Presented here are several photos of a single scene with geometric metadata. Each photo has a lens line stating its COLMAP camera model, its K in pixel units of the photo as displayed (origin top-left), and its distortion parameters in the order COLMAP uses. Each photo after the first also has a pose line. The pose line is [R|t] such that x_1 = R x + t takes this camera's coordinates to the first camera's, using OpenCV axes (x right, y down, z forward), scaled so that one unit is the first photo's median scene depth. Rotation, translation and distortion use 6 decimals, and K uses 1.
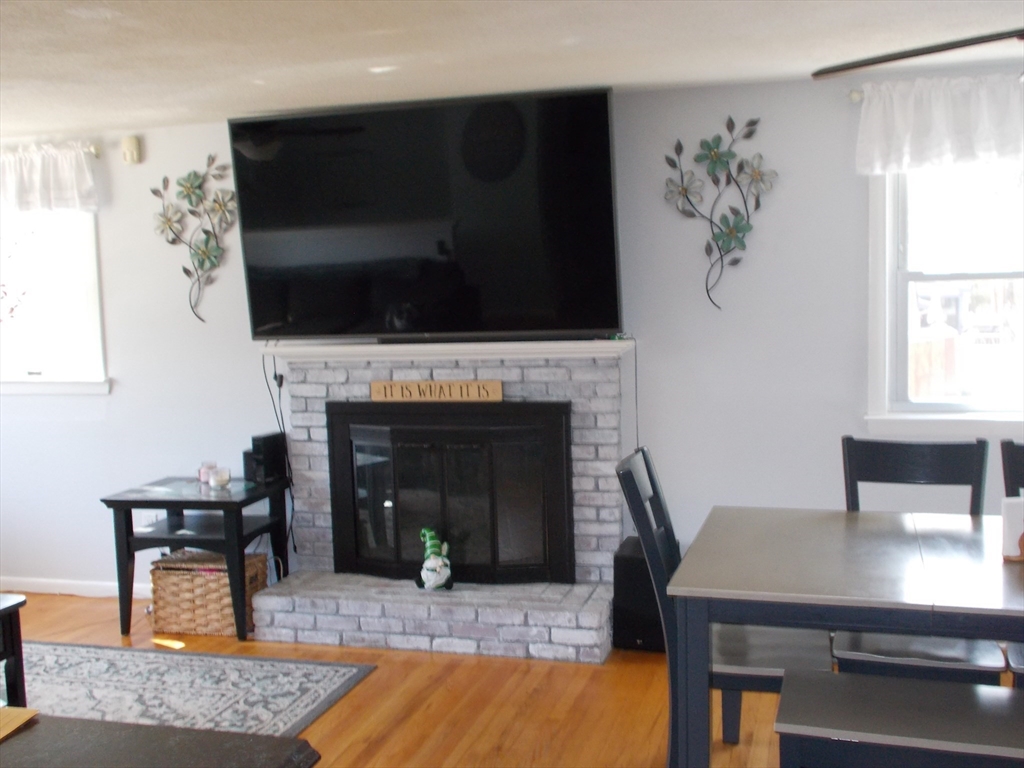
lens RADIAL K [[1113.8, 0, 521.0], [0, 1113.8, 384.4], [0, 0, 1]] dist [0.013735, 0.000000]
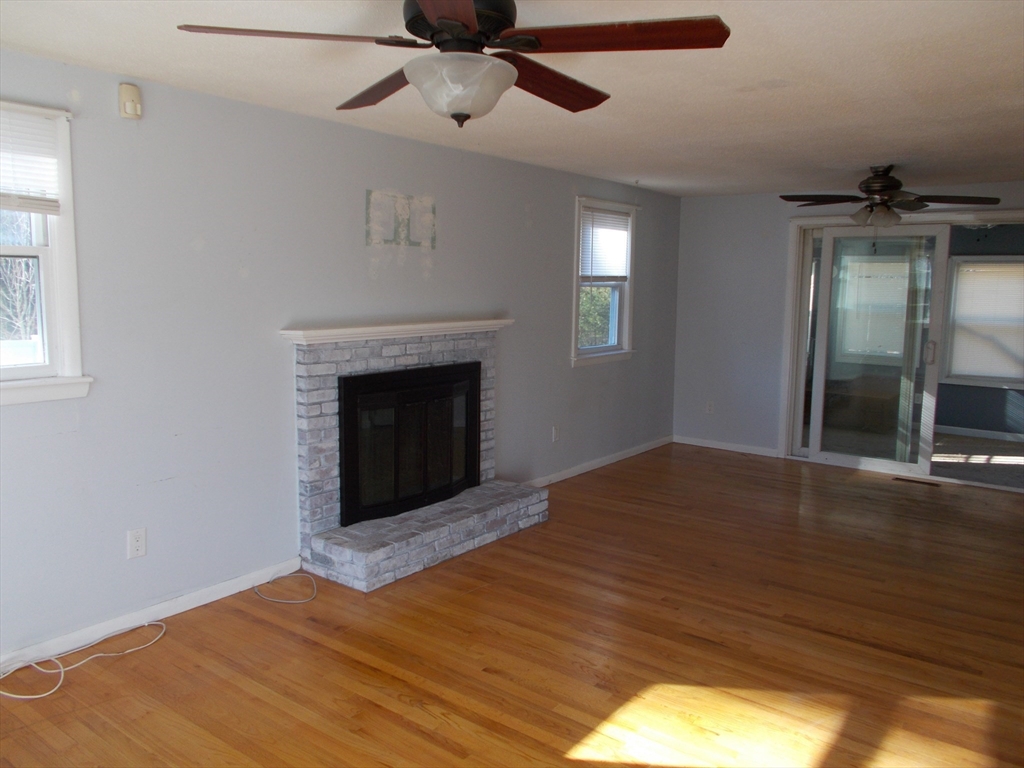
lens RADIAL K [[792.6, 0, 518.7], [0, 792.6, 389.2], [0, 0, 1]] dist [-0.001634, 0.016218]
pose [[0.354270, -0.091697, 0.930637, -0.914980], [0.063607, 0.995239, 0.073849, -0.022146], [-0.932978, 0.033032, 0.358415, 0.577466]]
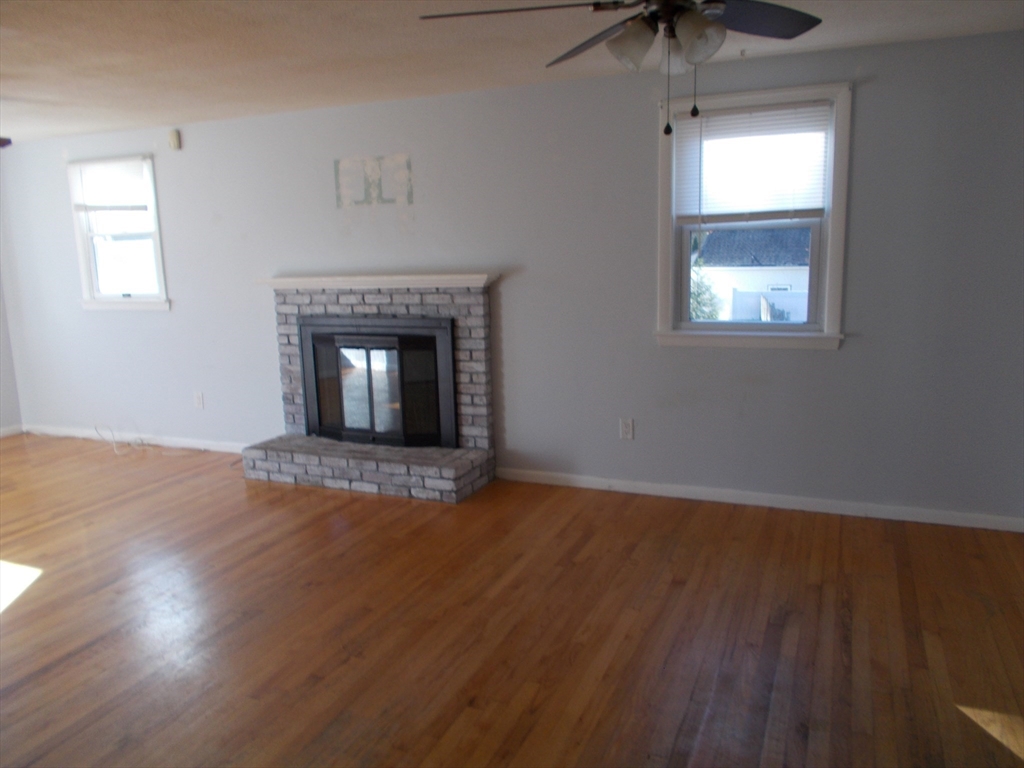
lens RADIAL K [[792.6, 0, 511.1], [0, 792.6, 381.9], [0, 0, 1]] dist [-0.001634, 0.016218]
pose [[0.990440, 0.024826, -0.135692, 0.253333], [-0.013531, 0.996413, 0.083534, 0.010339], [0.137279, -0.080900, 0.987223, 0.025045]]
